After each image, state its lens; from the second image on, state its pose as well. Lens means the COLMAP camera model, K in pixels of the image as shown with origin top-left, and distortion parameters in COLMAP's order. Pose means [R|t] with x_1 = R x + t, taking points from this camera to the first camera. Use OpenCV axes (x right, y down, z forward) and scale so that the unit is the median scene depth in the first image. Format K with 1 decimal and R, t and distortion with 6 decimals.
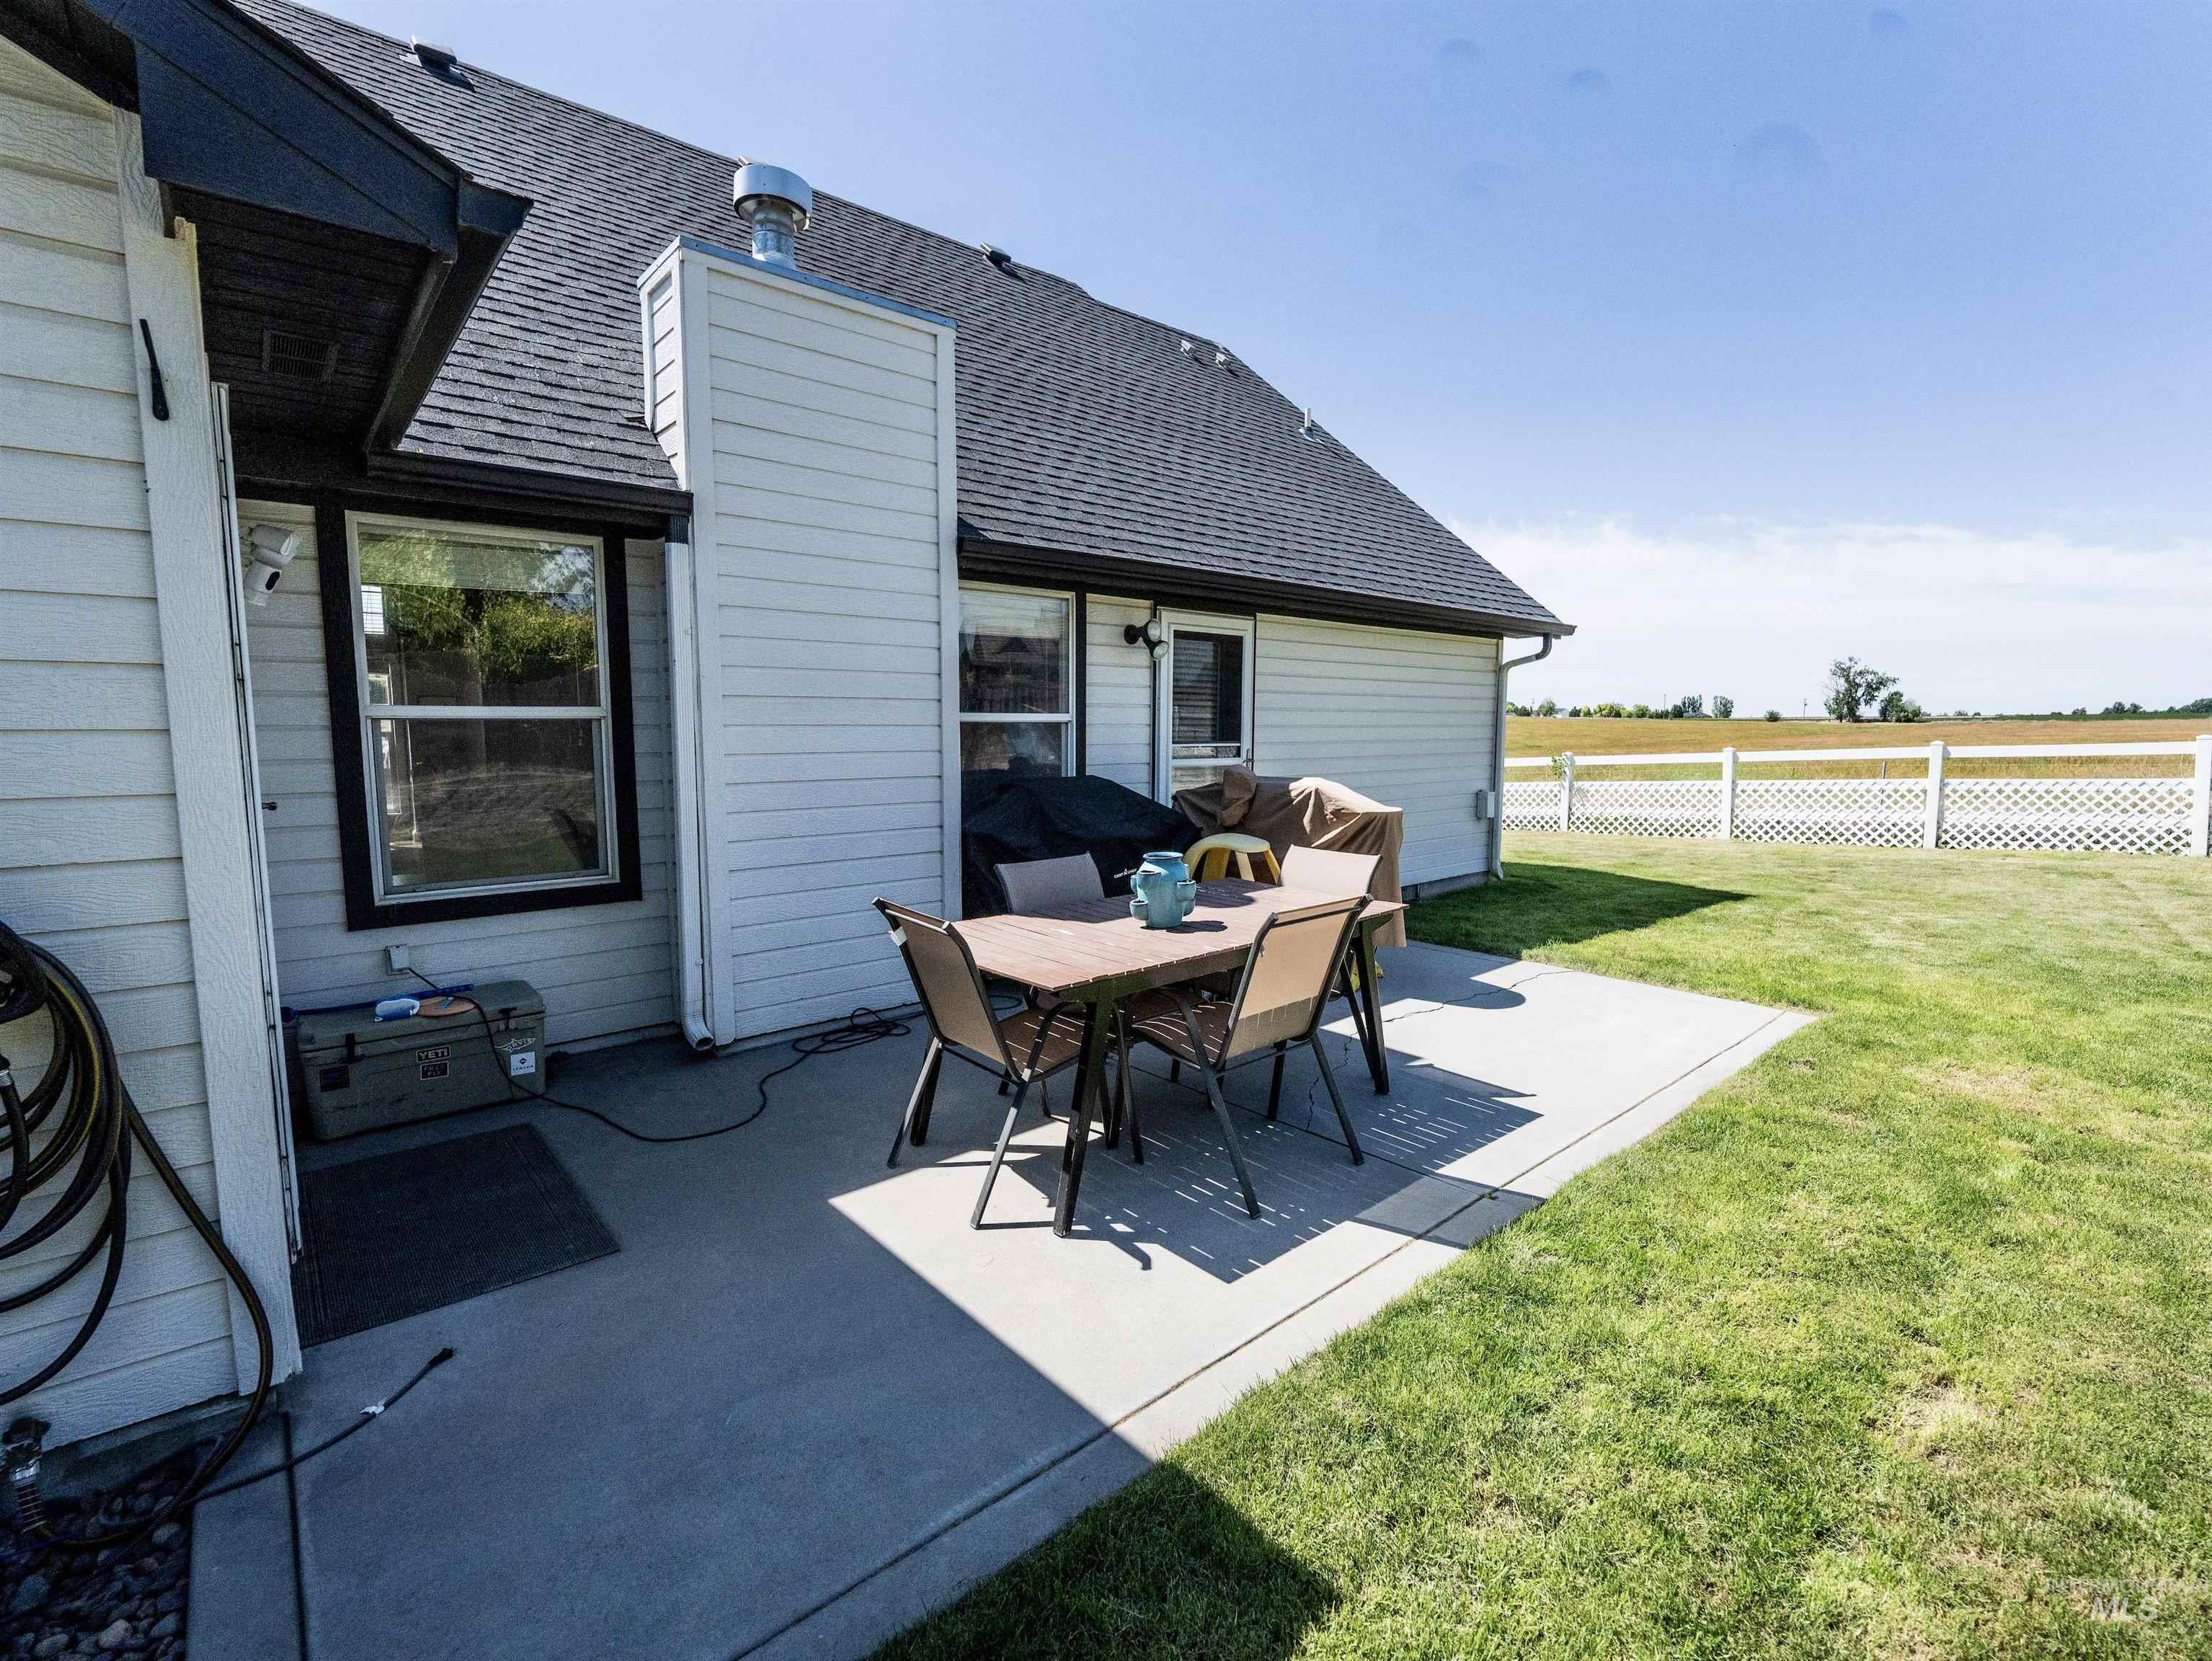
lens RADIAL K [[1000.8, 0, 1104.9], [0, 1000.8, 835.0], [0, 0, 1]] dist [-0.001409, -0.000067]
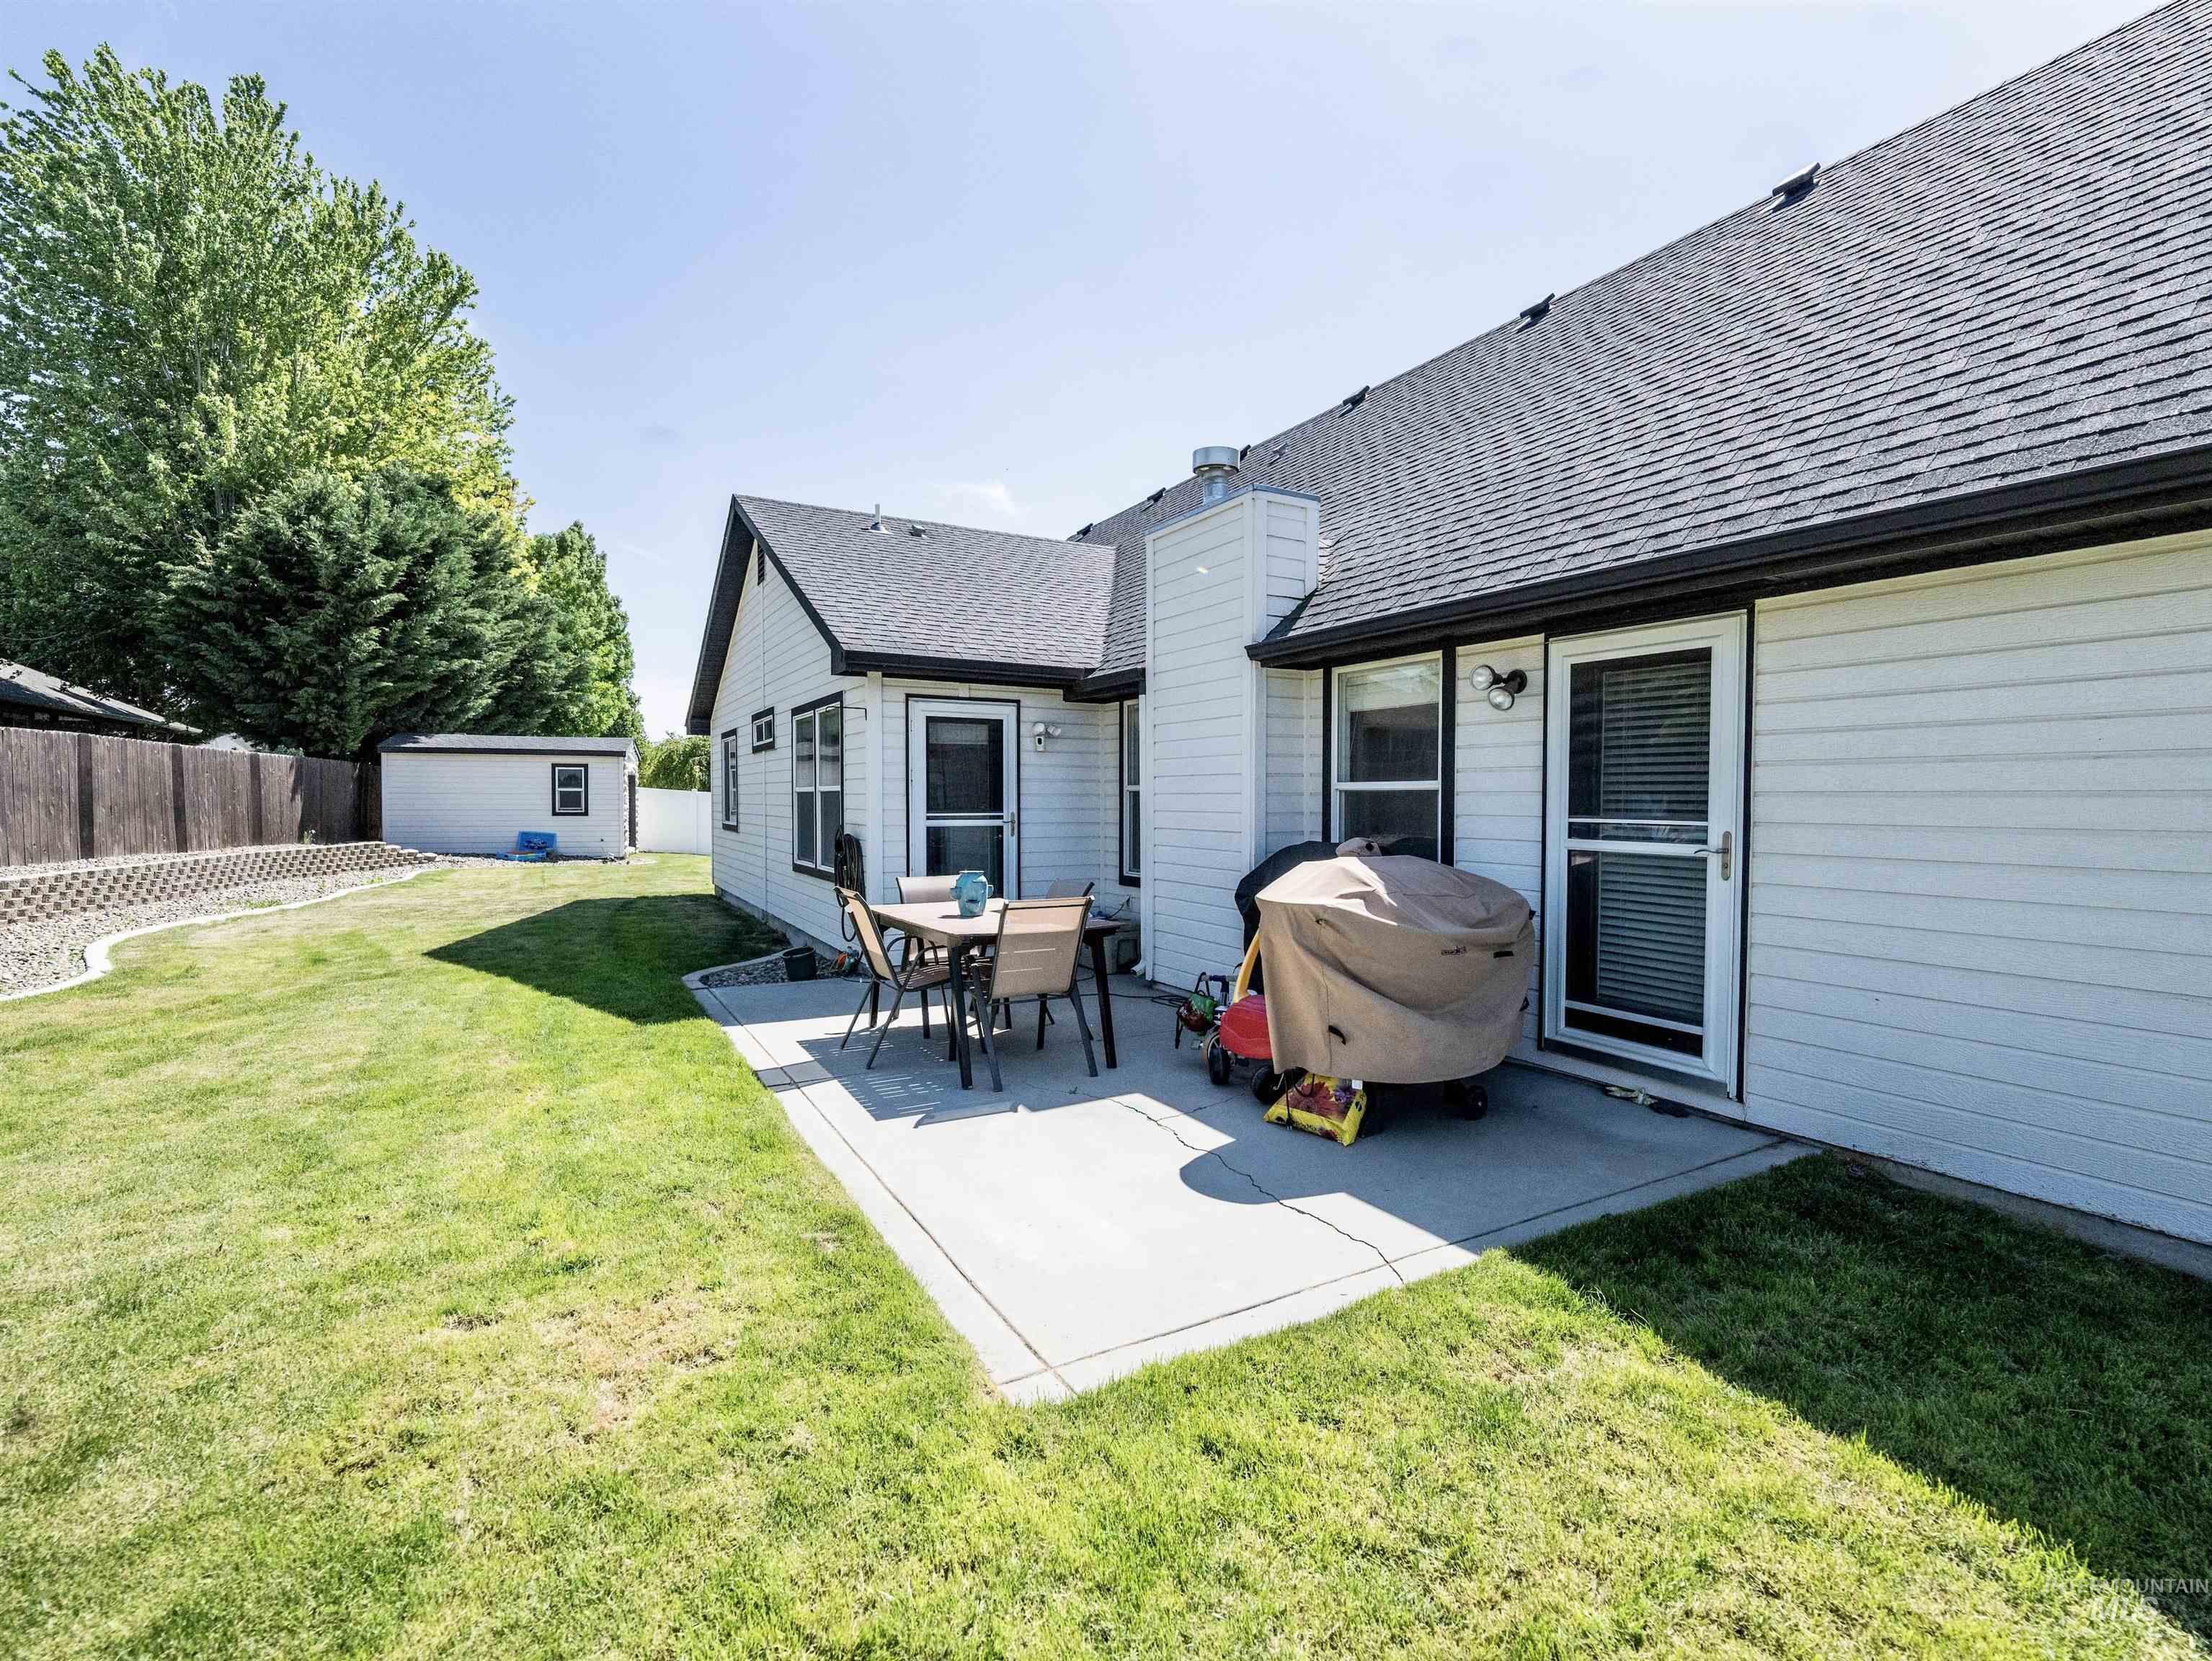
lens RADIAL K [[1000.8, 0, 1104.9], [0, 1000.8, 835.0], [0, 0, 1]] dist [-0.001409, -0.000067]
pose [[-0.194251, 0.037784, -0.980224, 1.135398], [-0.107536, 0.992415, 0.059564, -0.113898], [0.975040, 0.116980, -0.188715, 1.072462]]
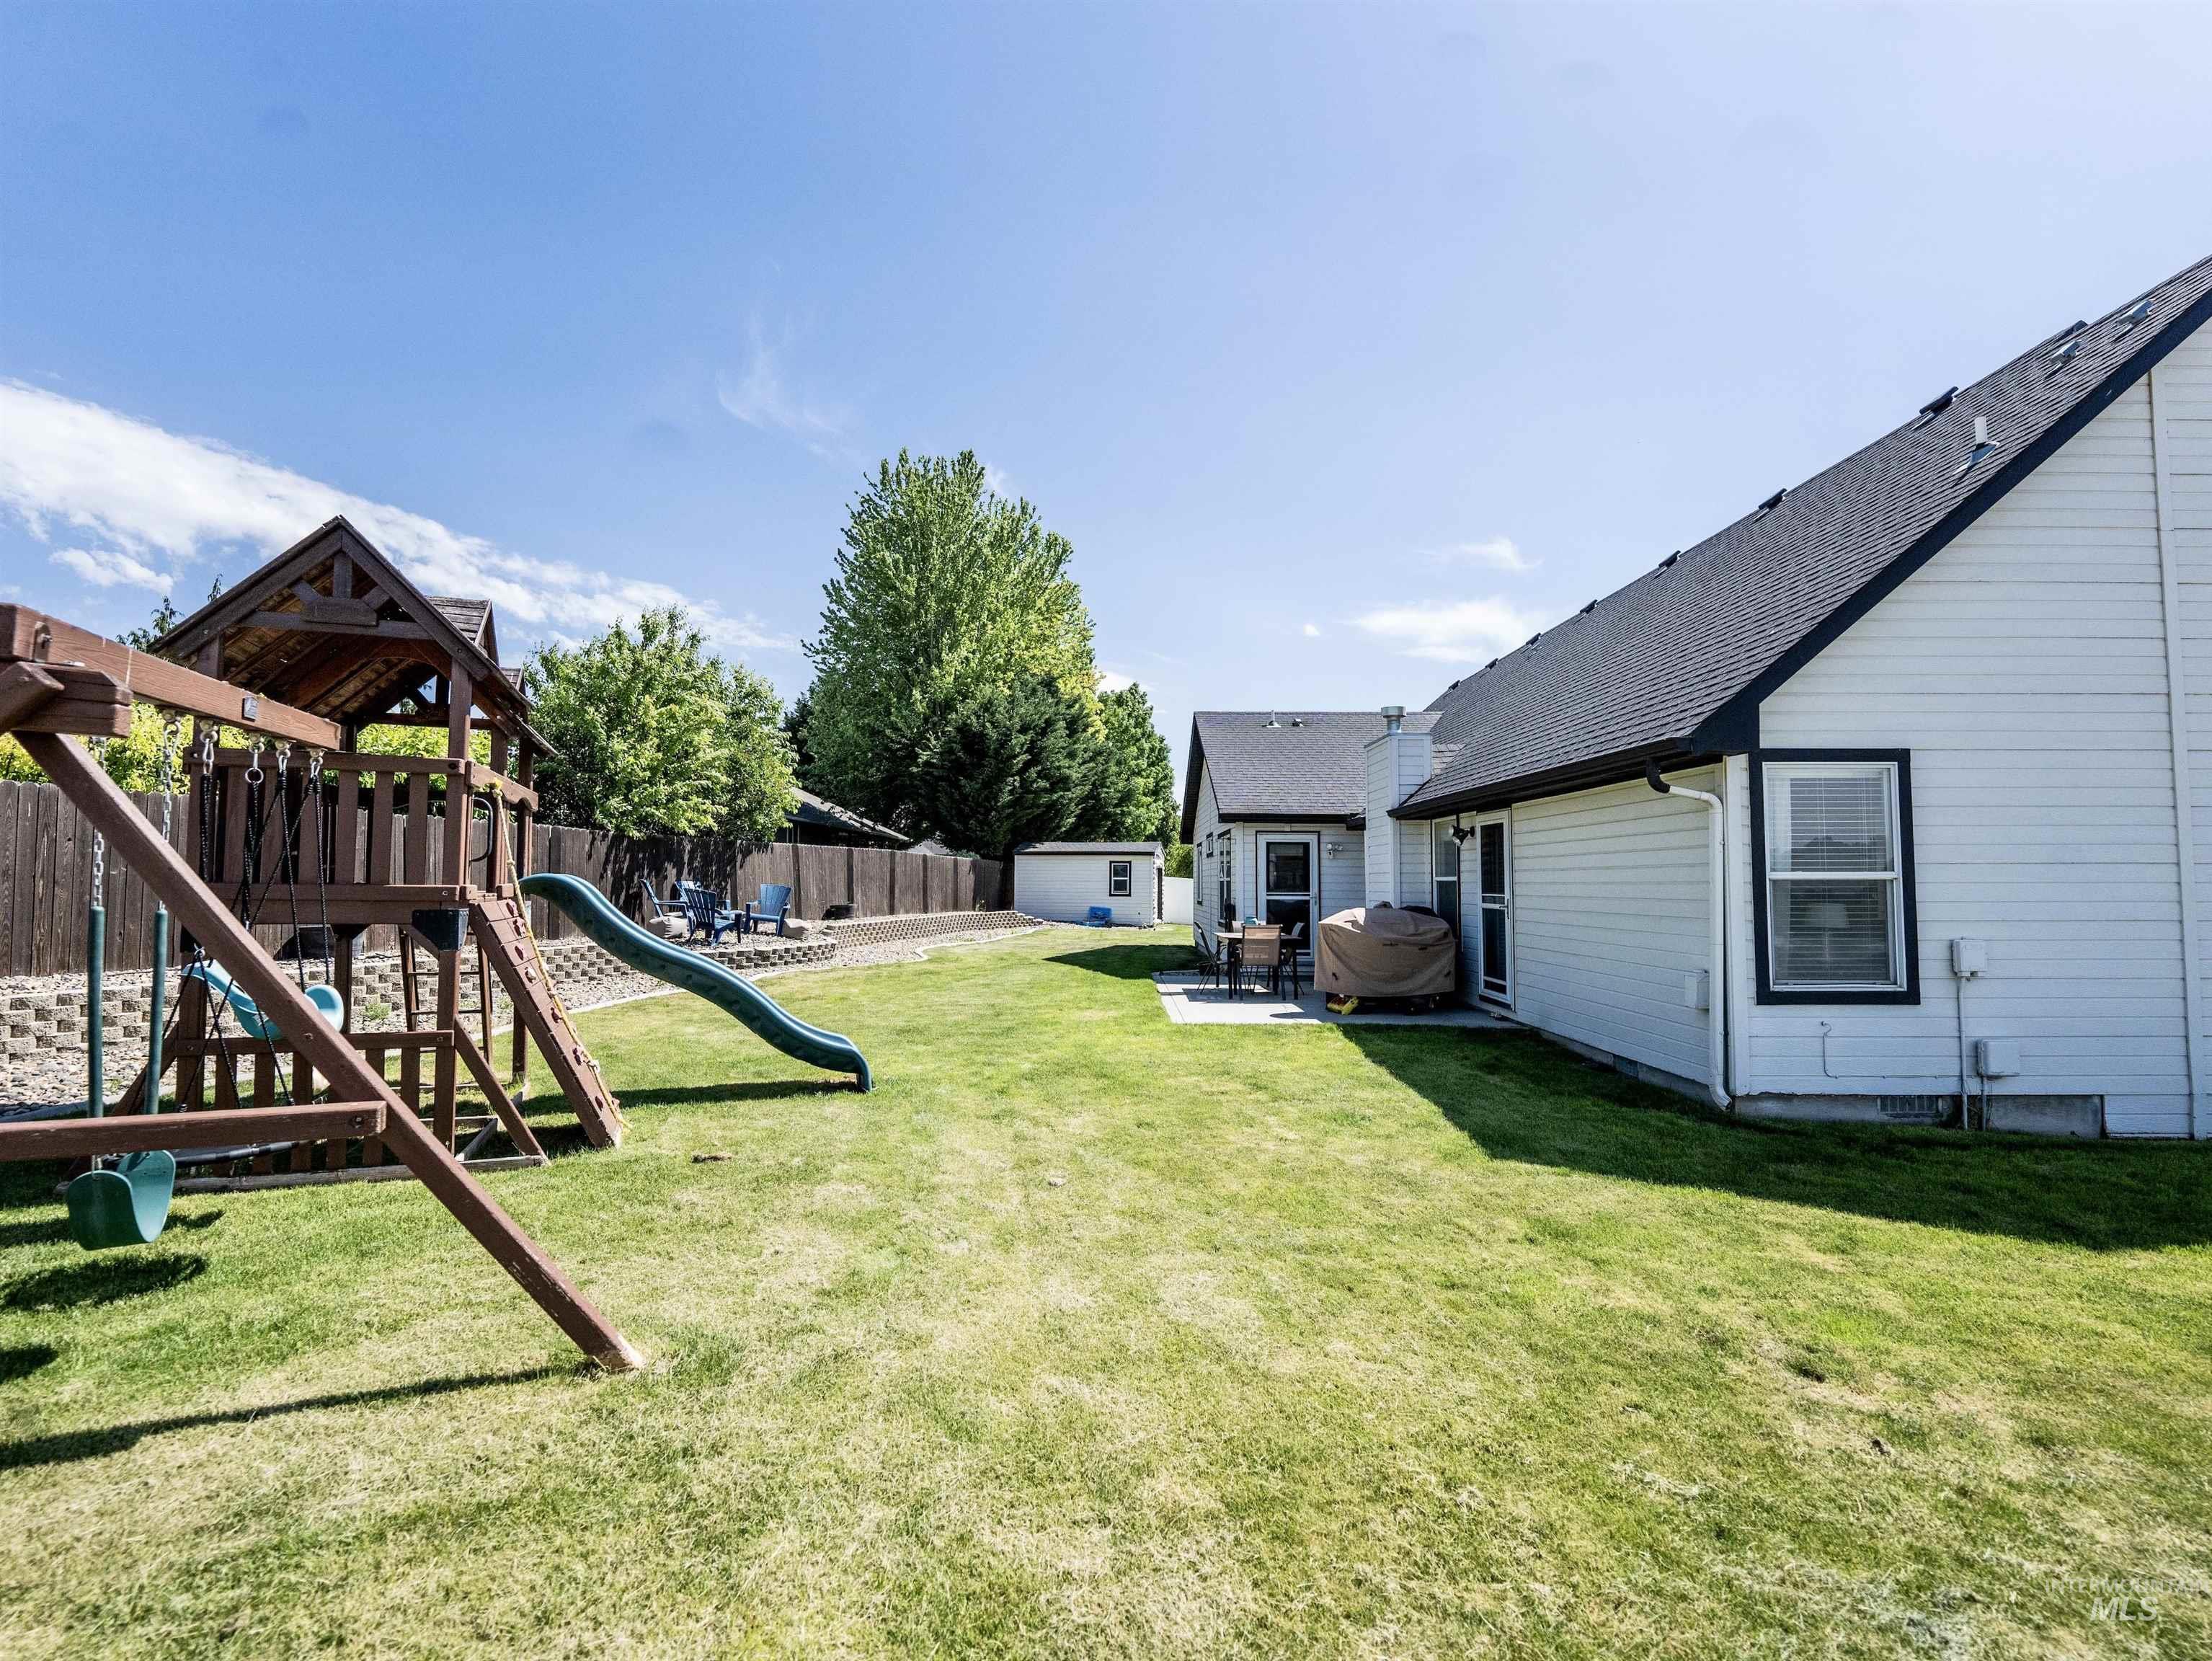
lens RADIAL K [[1000.8, 0, 1104.9], [0, 1000.8, 835.0], [0, 0, 1]] dist [-0.001409, -0.000067]
pose [[-0.655744, -0.035384, -0.754154, 1.524701], [-0.082294, 0.996299, 0.024810, -0.154796], [0.750485, 0.078331, -0.656229, 1.431113]]
